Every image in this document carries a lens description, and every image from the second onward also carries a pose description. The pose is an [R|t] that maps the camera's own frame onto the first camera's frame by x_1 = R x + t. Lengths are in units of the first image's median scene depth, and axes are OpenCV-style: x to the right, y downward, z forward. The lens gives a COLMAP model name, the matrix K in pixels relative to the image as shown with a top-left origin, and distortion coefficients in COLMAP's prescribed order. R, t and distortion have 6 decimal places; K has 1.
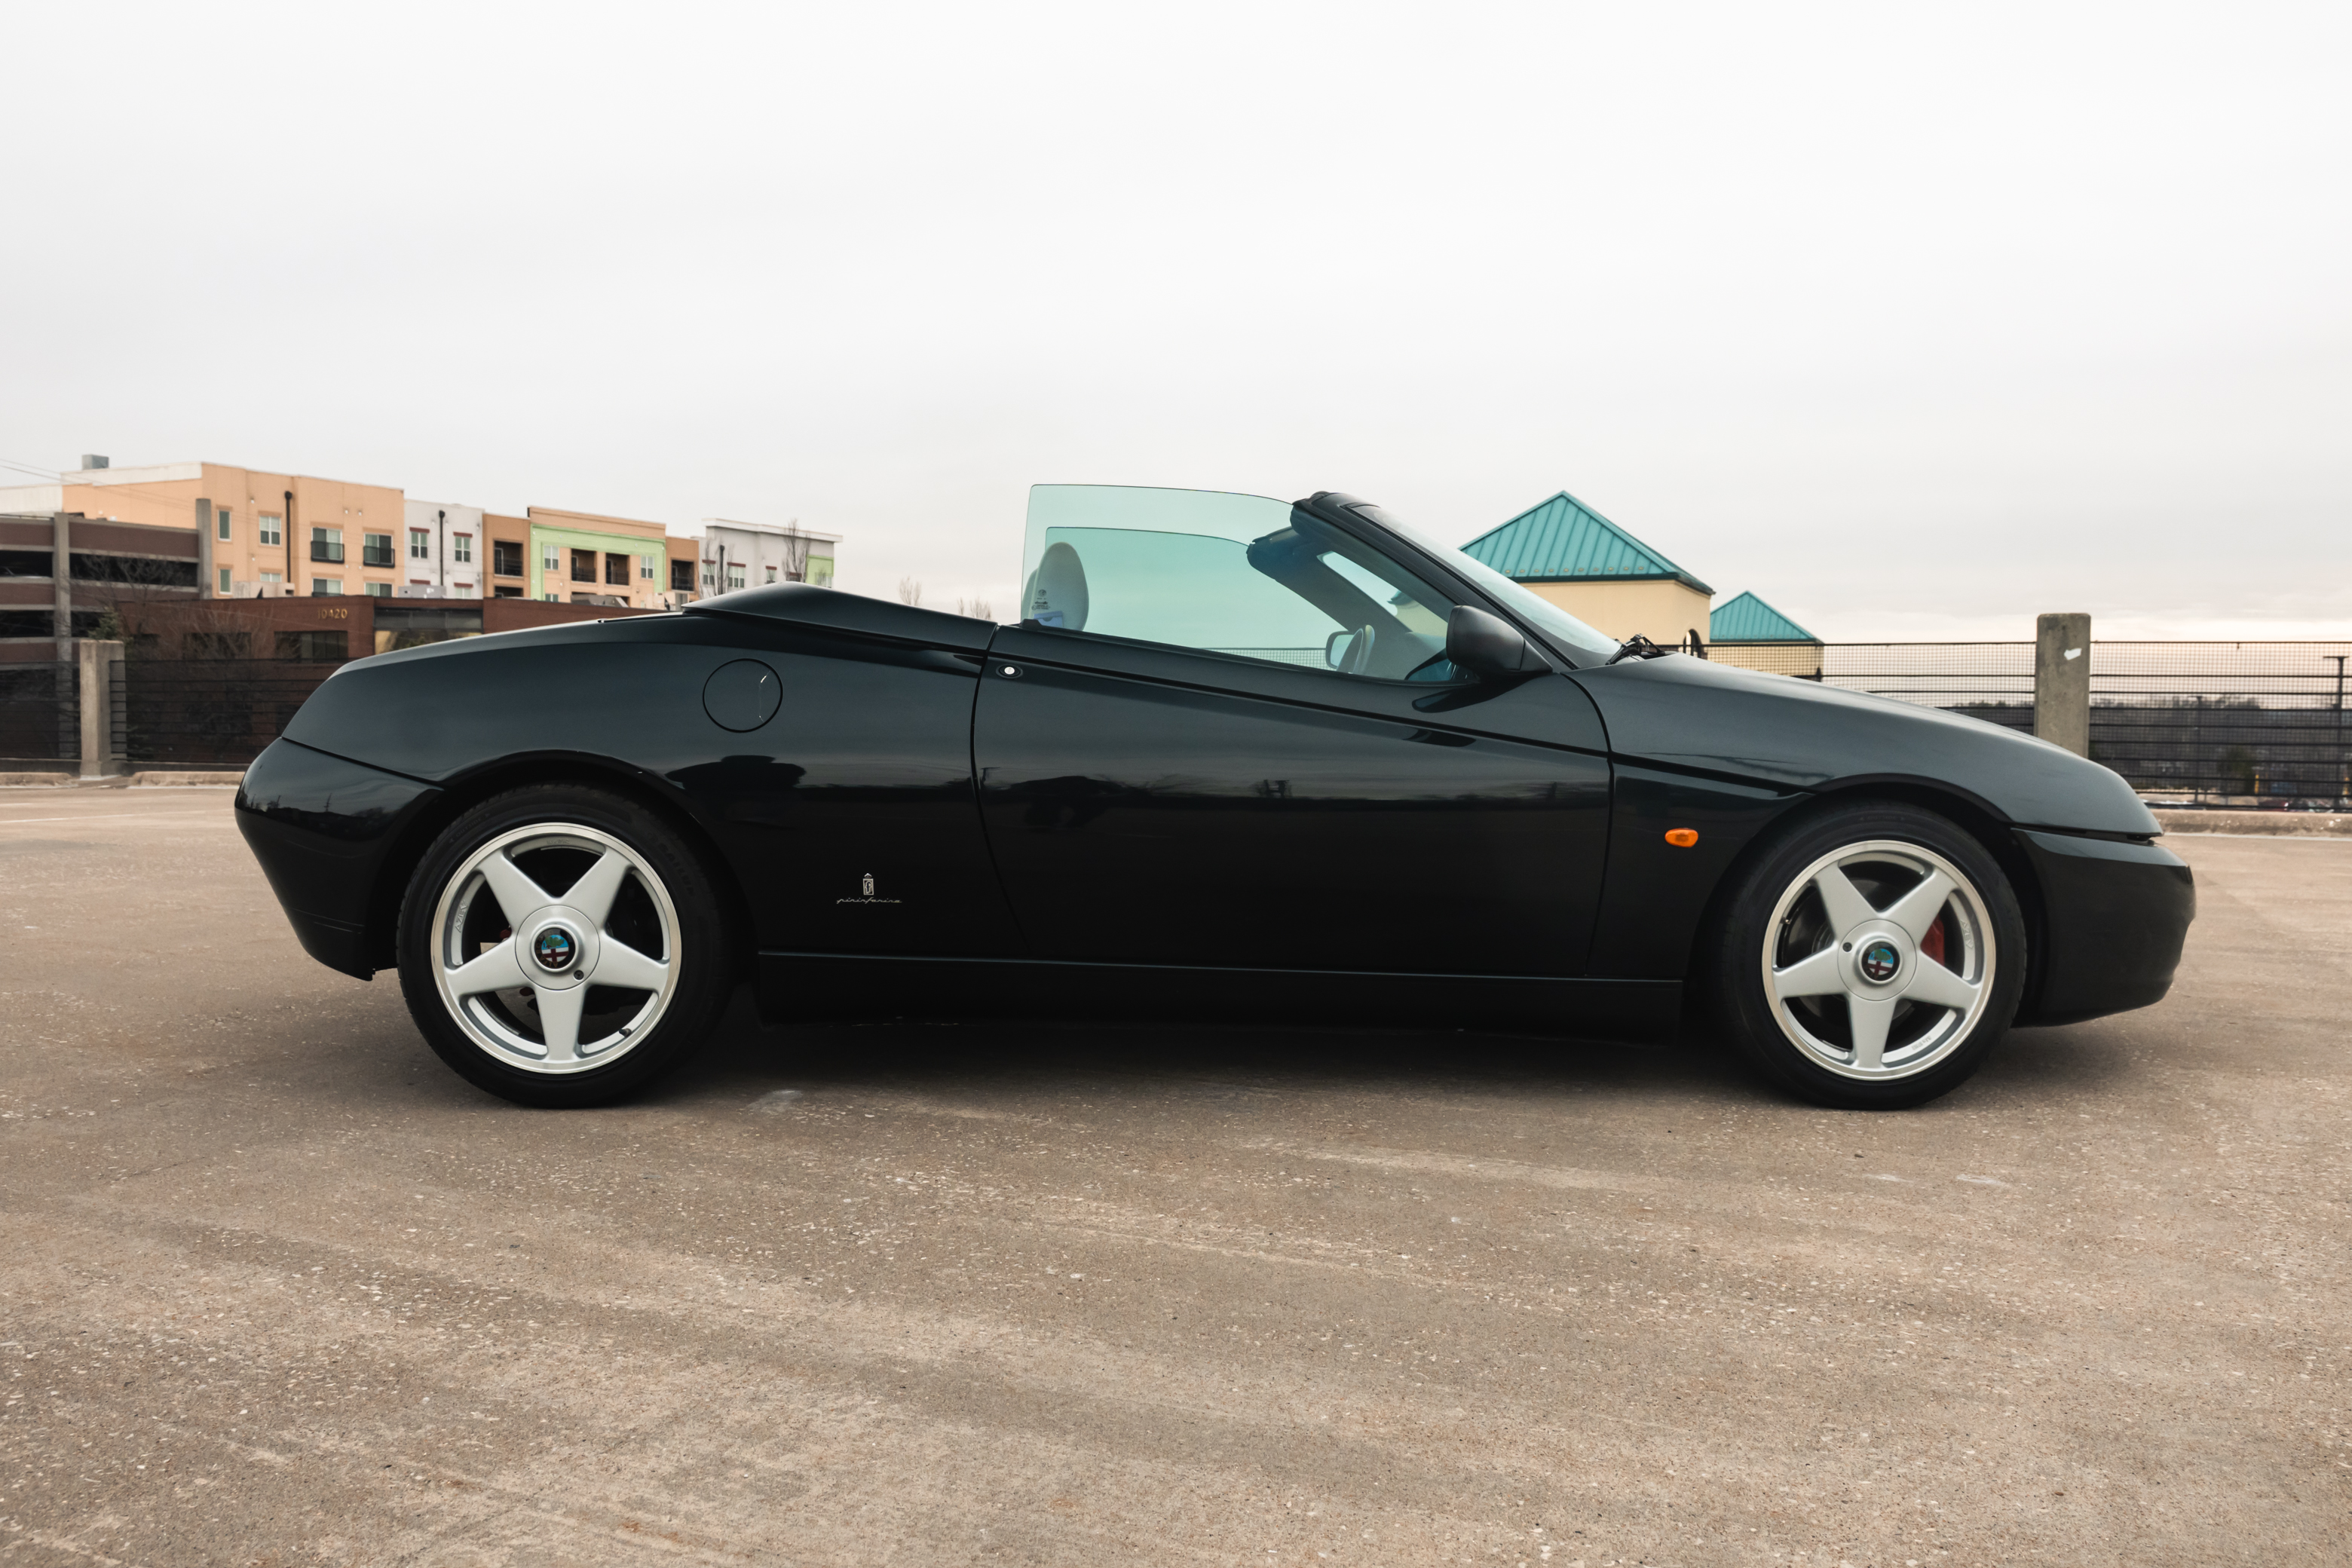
lens RADIAL K [[1856.6, 0, 1176.0], [0, 1856.6, 784.0], [0, 0, 1]] dist [-0.091326, 0.080533]
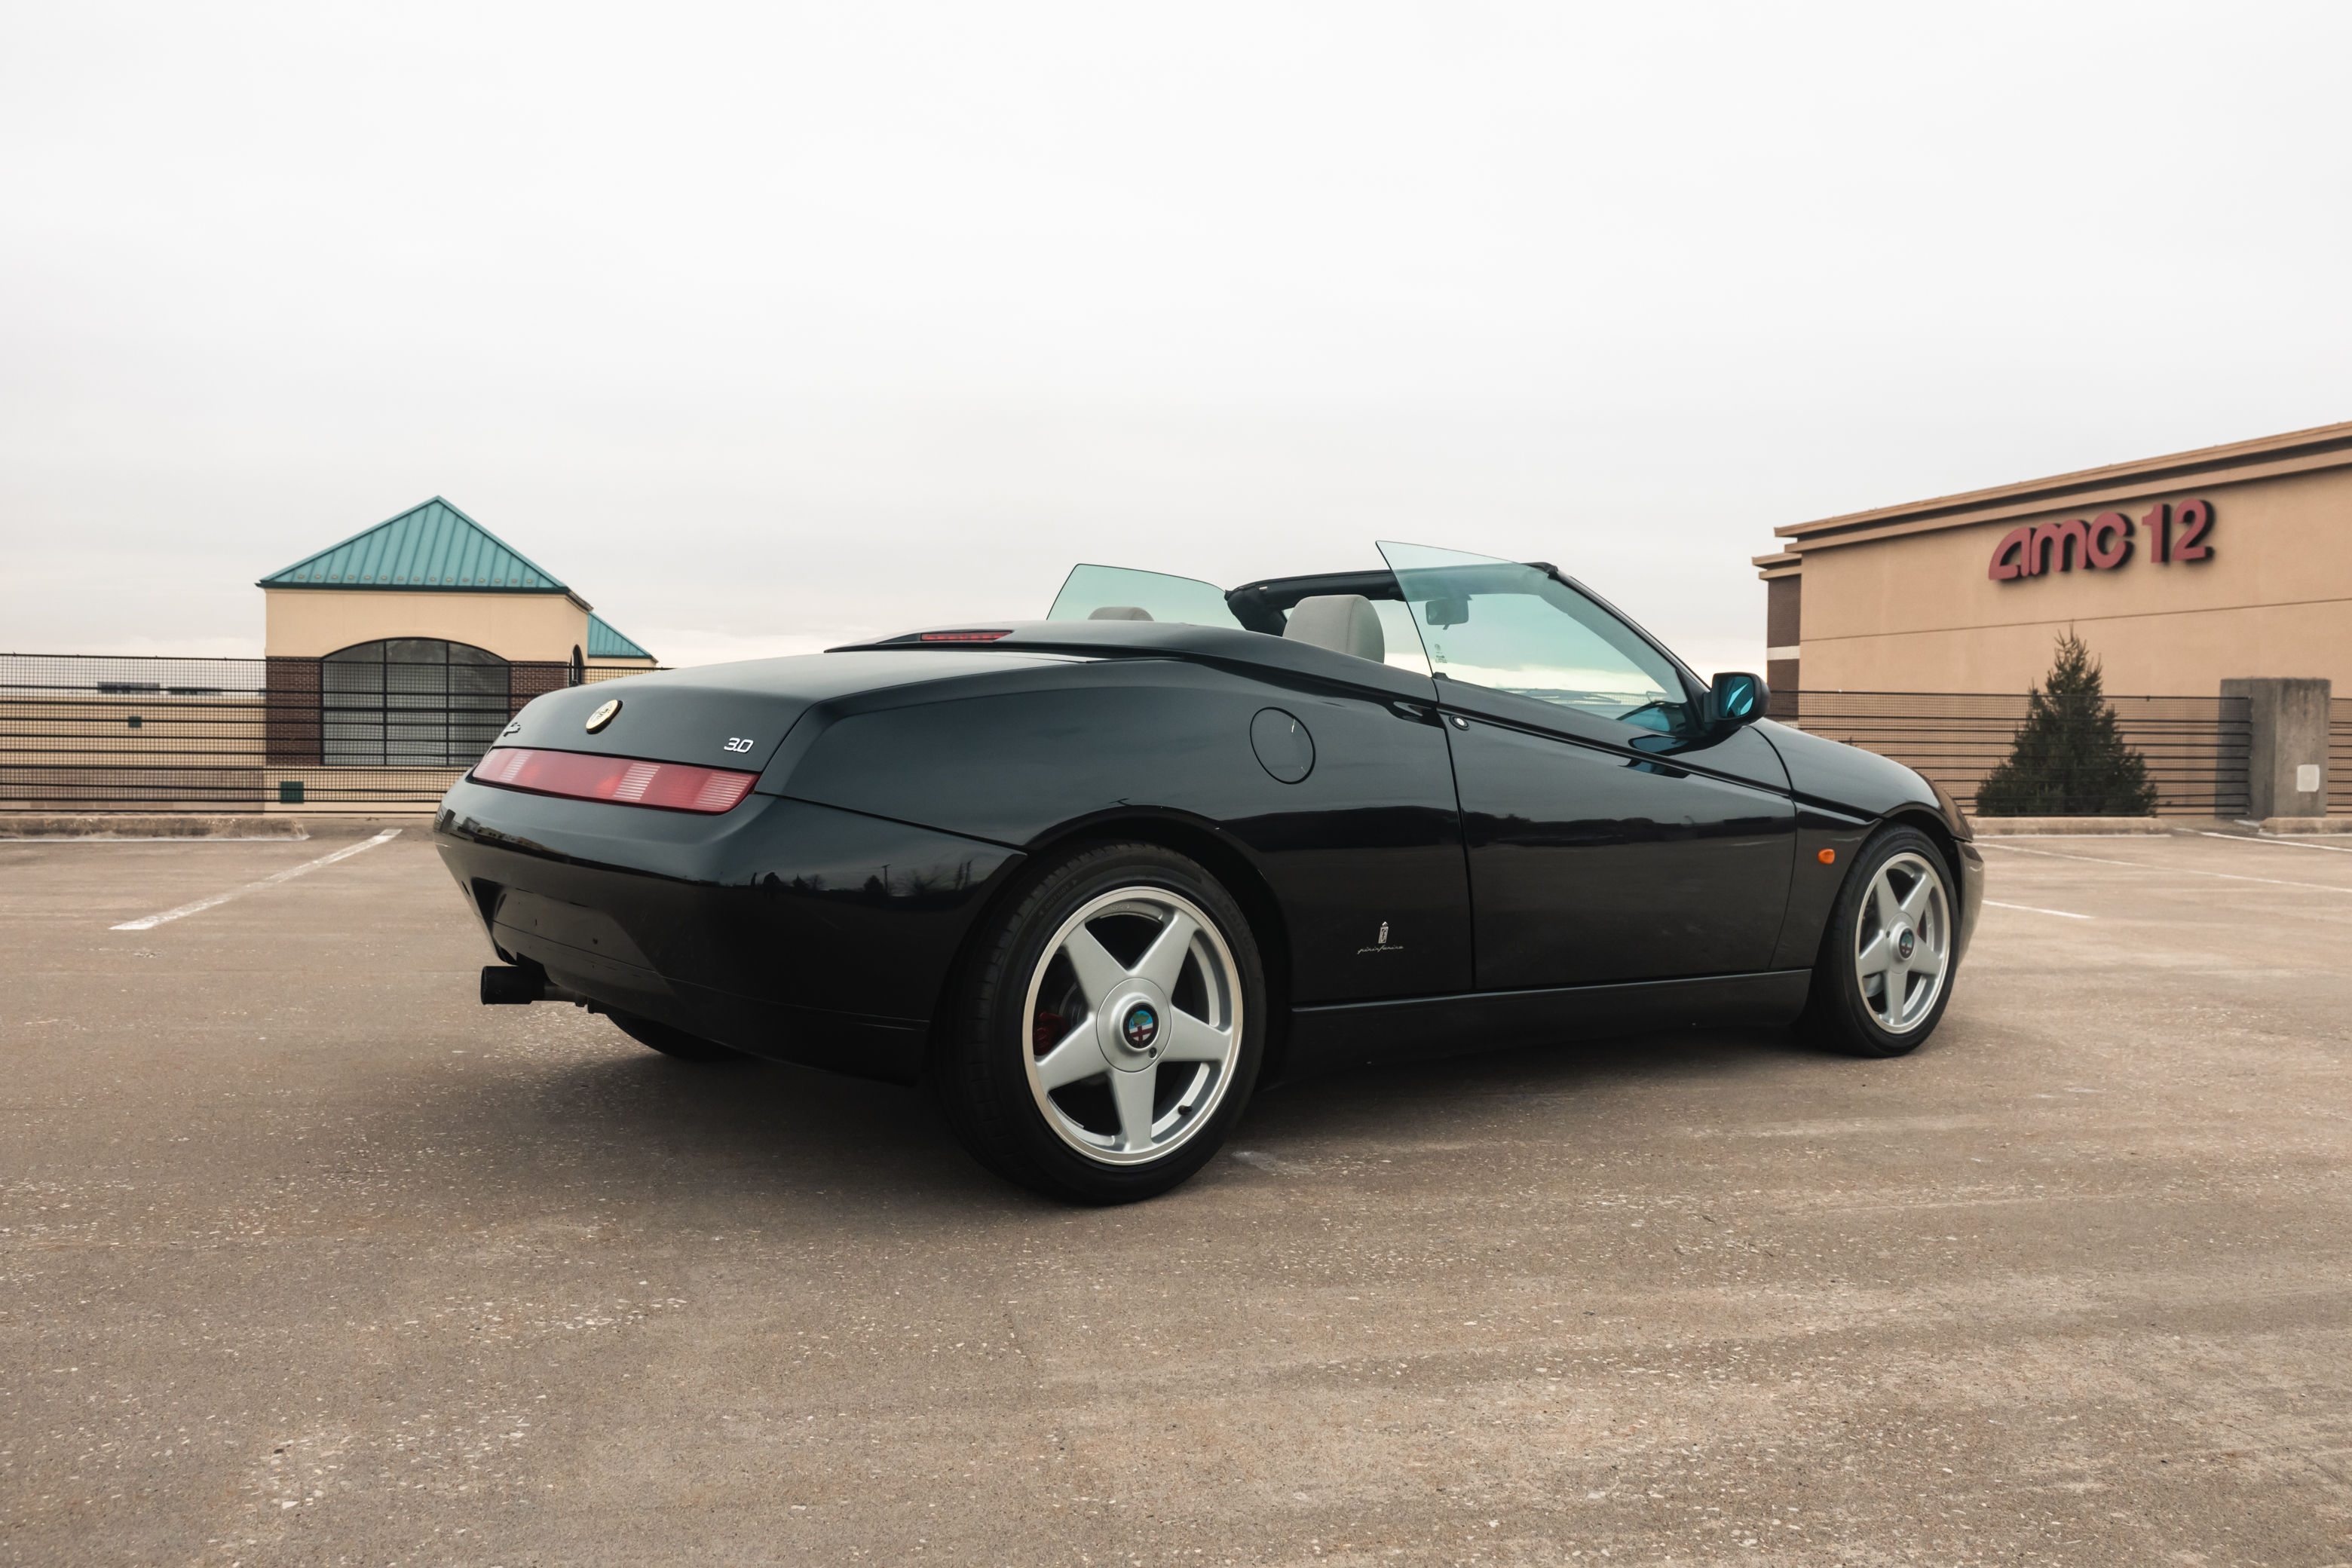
lens RADIAL K [[1856.6, 0, 1176.0], [0, 1856.6, 784.0], [0, 0, 1]] dist [-0.091326, 0.080533]
pose [[0.801530, -0.014318, 0.597783, -0.808815], [0.018693, 0.999825, -0.001117, -0.026393], [-0.597662, 0.012070, 0.801657, 0.238012]]
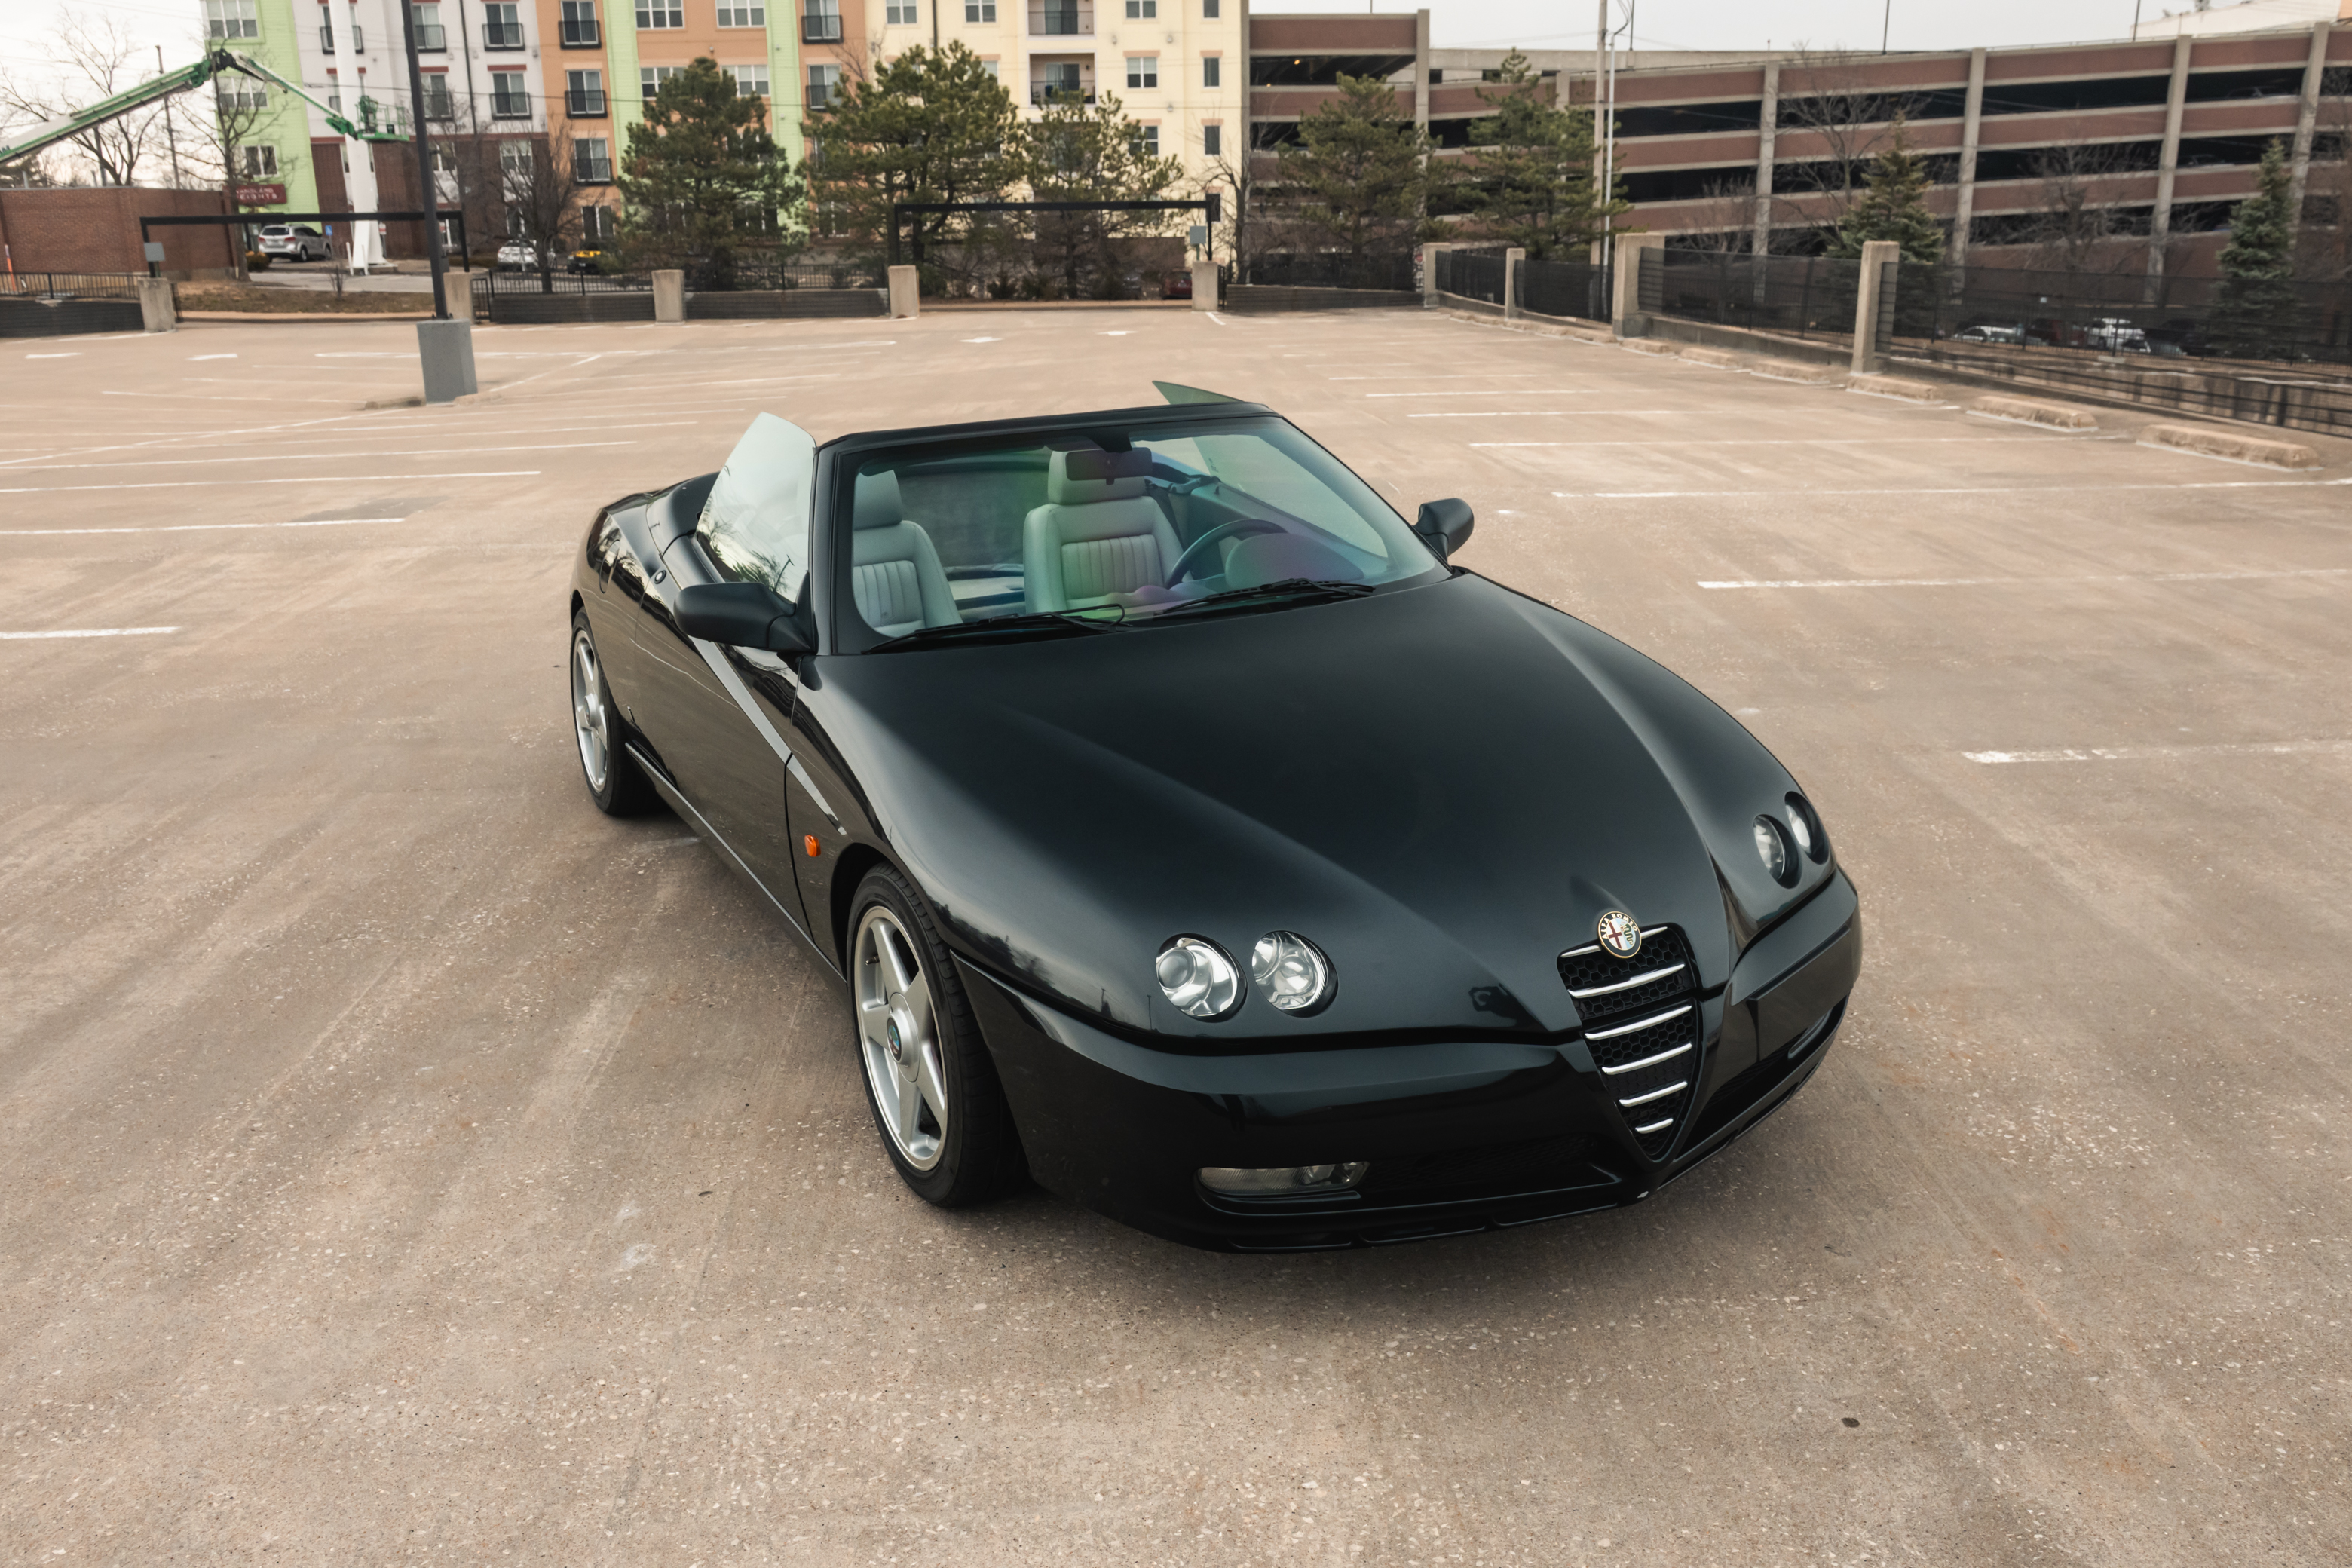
lens RADIAL K [[1856.6, 0, 1176.0], [0, 1856.6, 784.0], [0, 0, 1]] dist [-0.091326, 0.080533]
pose [[0.437616, 0.251428, -0.863294, 1.160555], [-0.022018, 0.962818, 0.269252, -0.263915], [0.898892, -0.098821, 0.426880, 0.723105]]
